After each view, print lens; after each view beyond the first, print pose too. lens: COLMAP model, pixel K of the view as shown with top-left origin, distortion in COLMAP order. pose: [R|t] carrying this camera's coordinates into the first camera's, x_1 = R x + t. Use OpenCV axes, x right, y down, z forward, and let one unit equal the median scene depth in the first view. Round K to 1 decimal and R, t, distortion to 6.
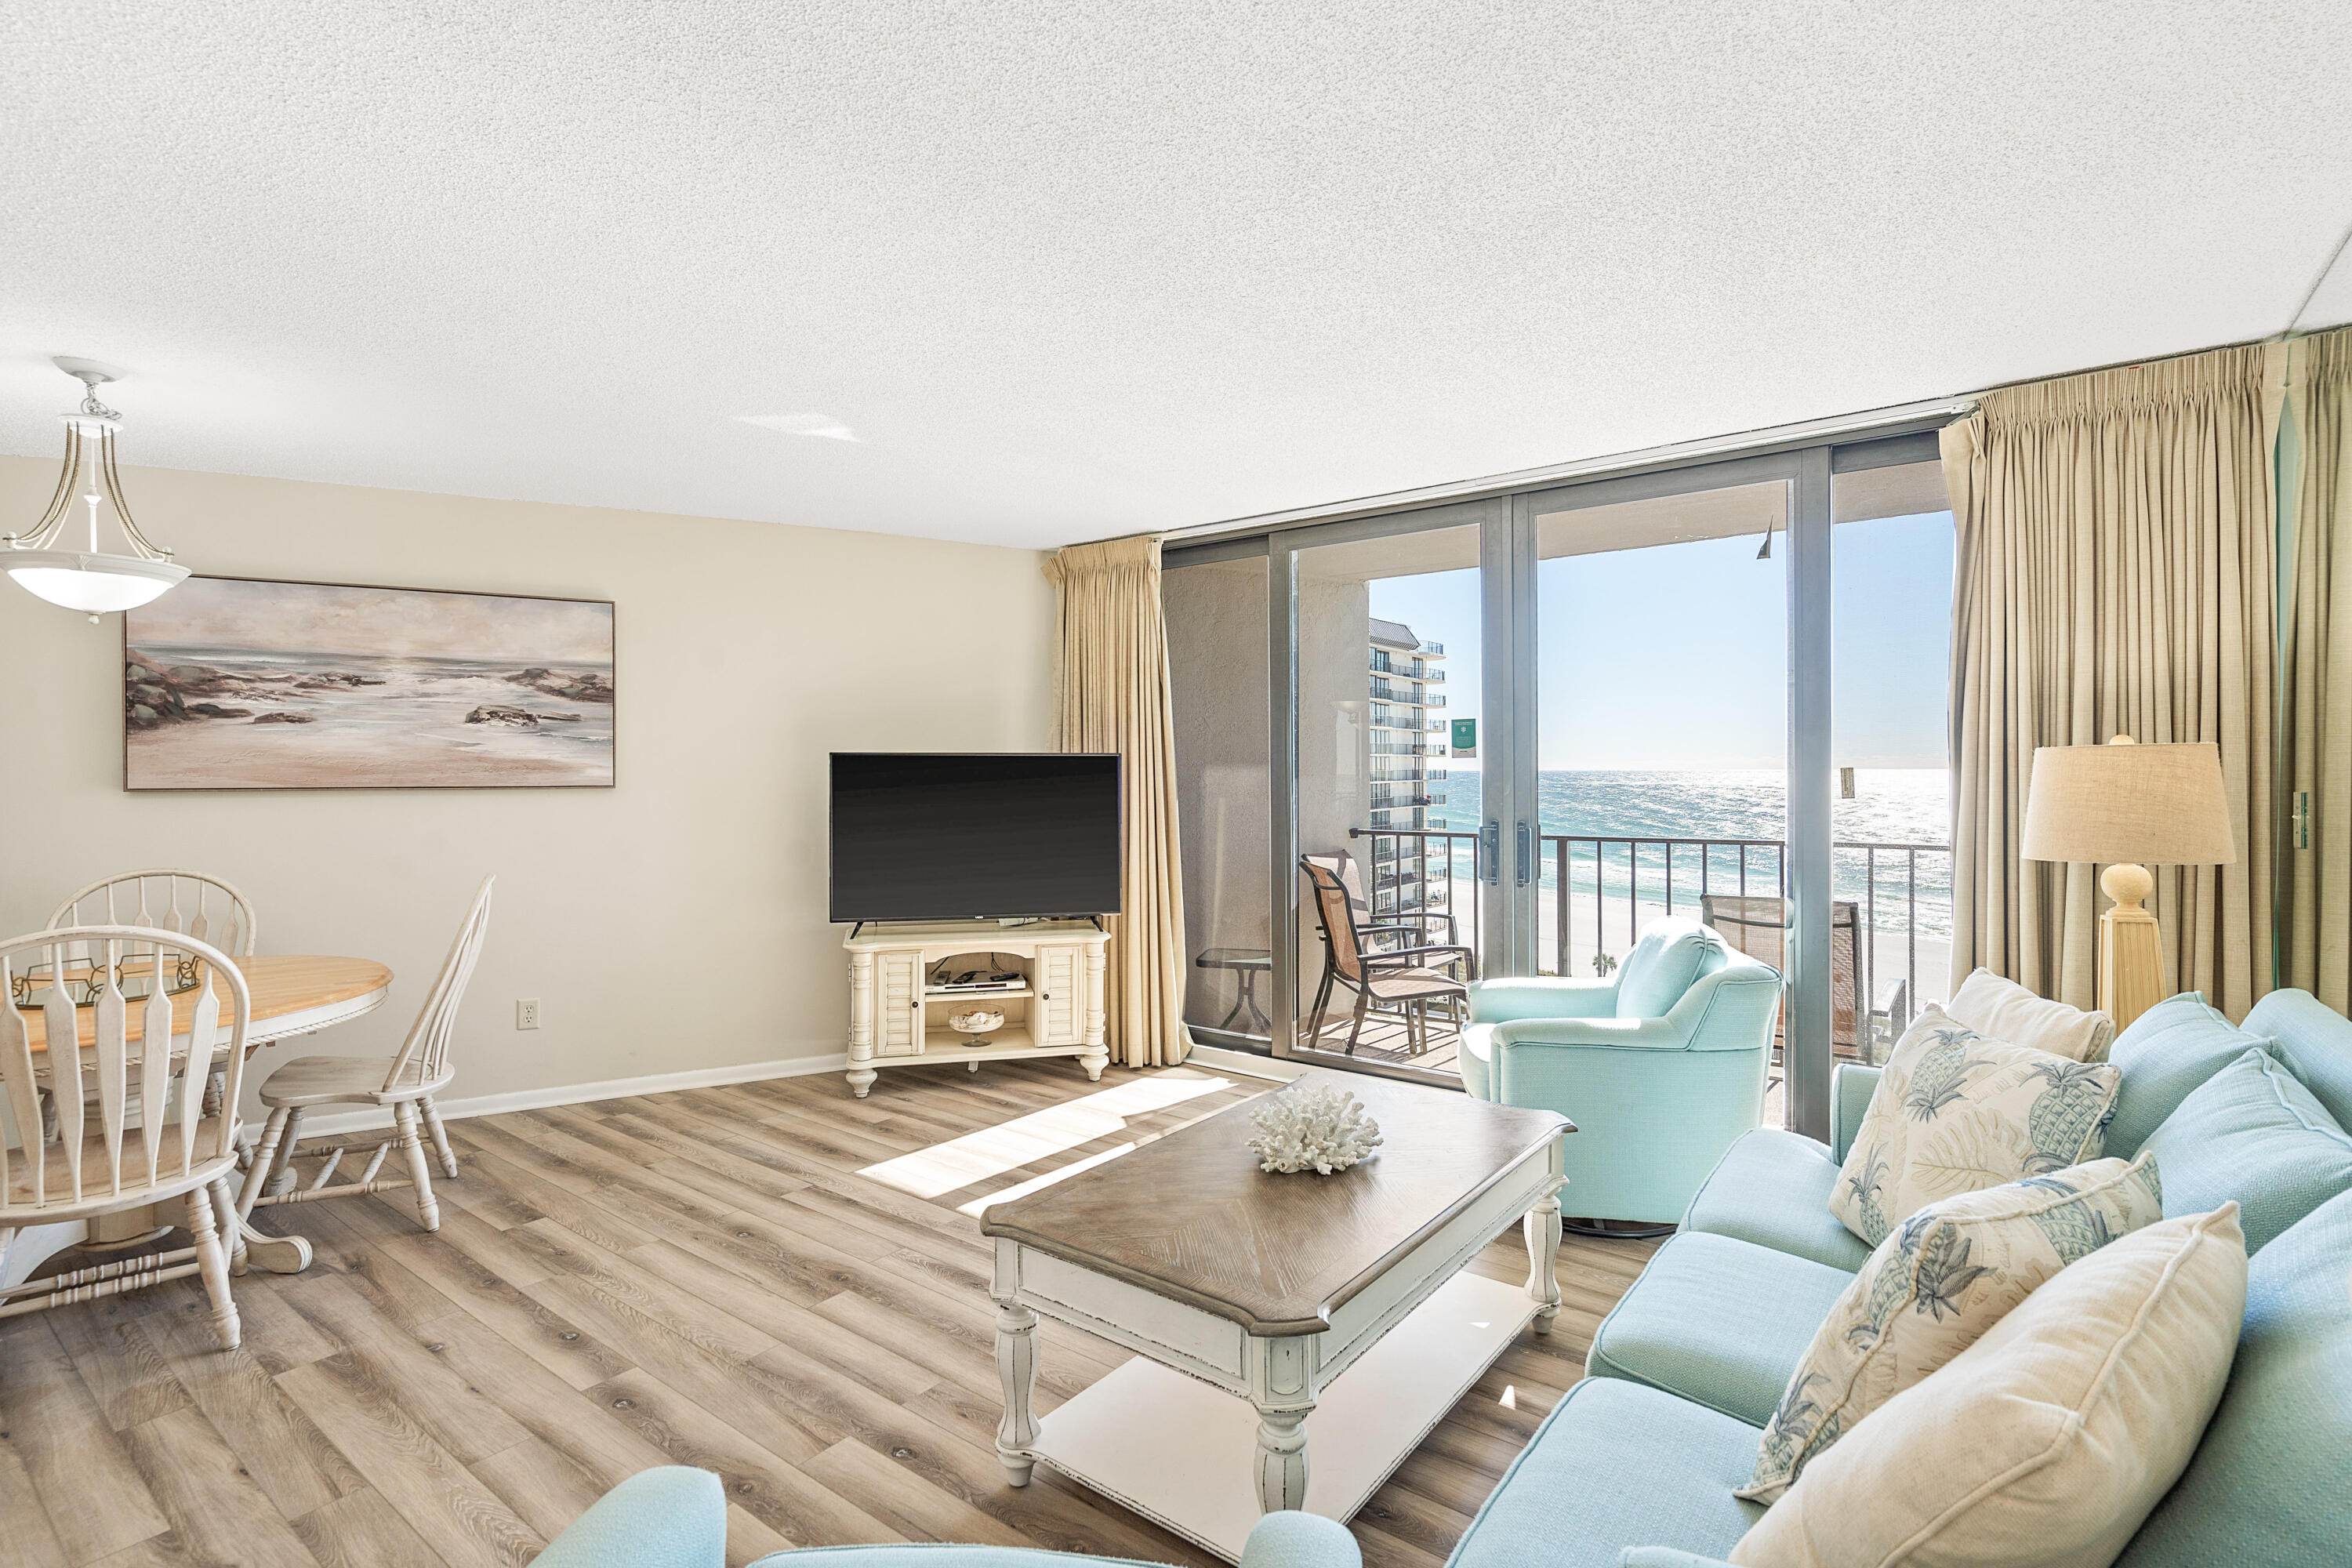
lens RADIAL K [[1078.7, 0, 1157.1], [0, 1078.7, 784.1], [0, 0, 1]] dist [-0.001065, 0.000064]
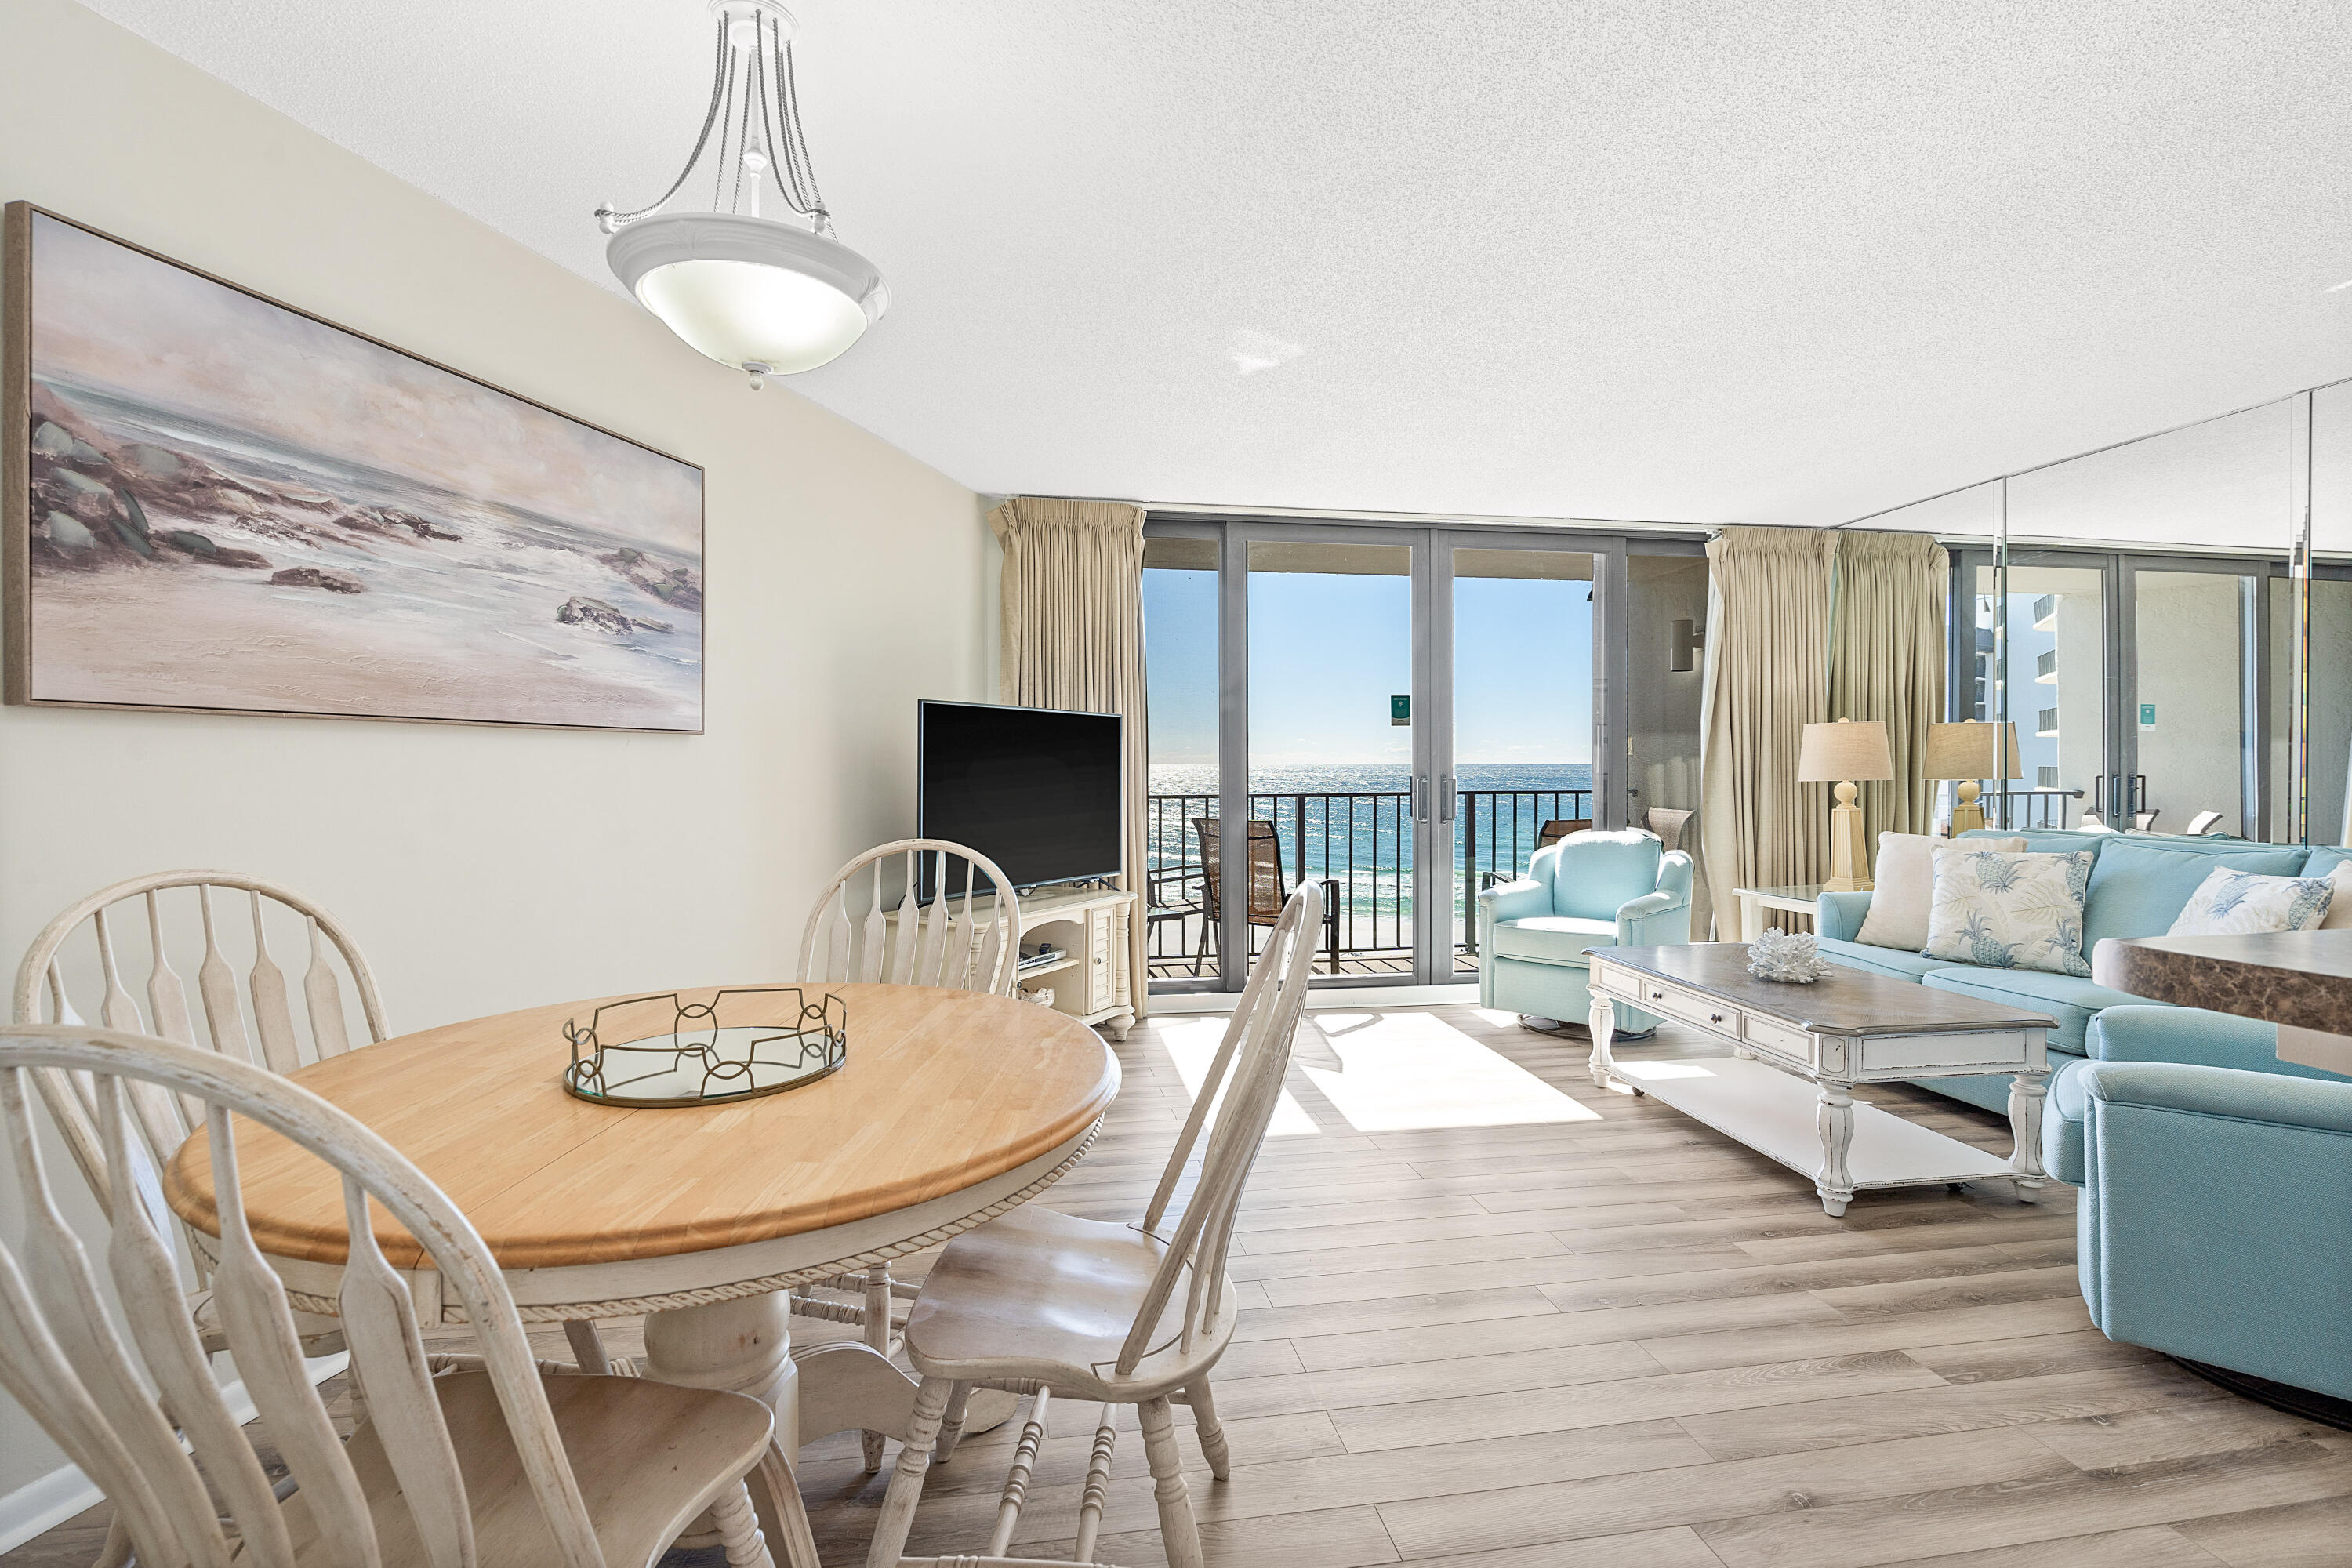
lens RADIAL K [[1078.7, 0, 1159.2], [0, 1078.7, 770.3], [0, 0, 1]] dist [-0.001065, 0.000064]
pose [[0.690741, 0.000617, 0.723102, -0.885144], [0.004740, 0.999974, -0.005381, 0.035433], [-0.723087, 0.007144, 0.690720, 0.333909]]
